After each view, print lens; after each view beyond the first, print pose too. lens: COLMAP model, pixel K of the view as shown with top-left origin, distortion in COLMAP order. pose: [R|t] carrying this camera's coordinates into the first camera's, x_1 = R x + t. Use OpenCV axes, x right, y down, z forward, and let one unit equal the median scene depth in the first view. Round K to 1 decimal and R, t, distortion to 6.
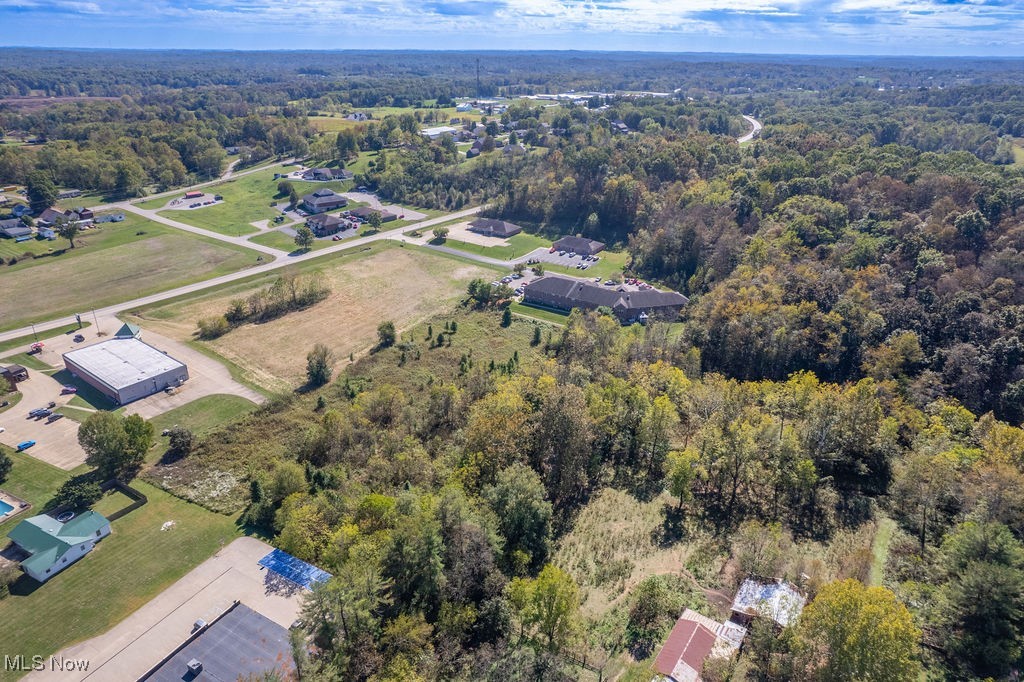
lens RADIAL K [[661.4, 0, 512.0], [0, 661.4, 341.0], [0, 0, 1]] dist [-0.080520, 0.071832]
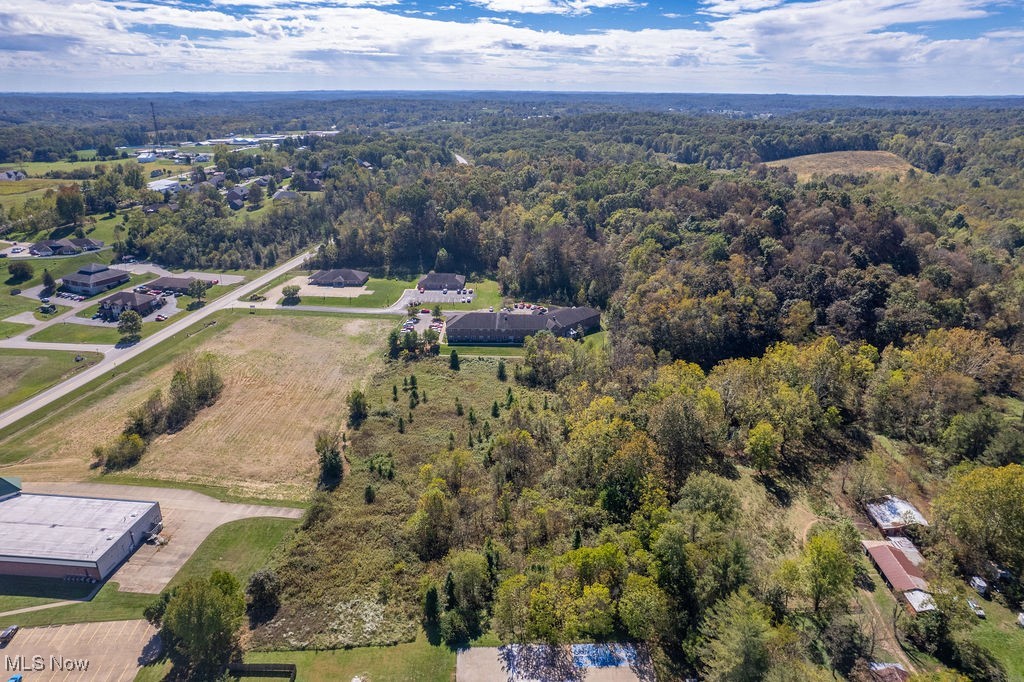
lens RADIAL K [[661.4, 0, 512.0], [0, 661.4, 341.0], [0, 0, 1]] dist [-0.080520, 0.071832]
pose [[0.851844, -0.192015, 0.487331, -0.306060], [0.216658, 0.976229, 0.005934, -0.038683], [-0.476886, 0.100530, 0.873197, 0.082005]]
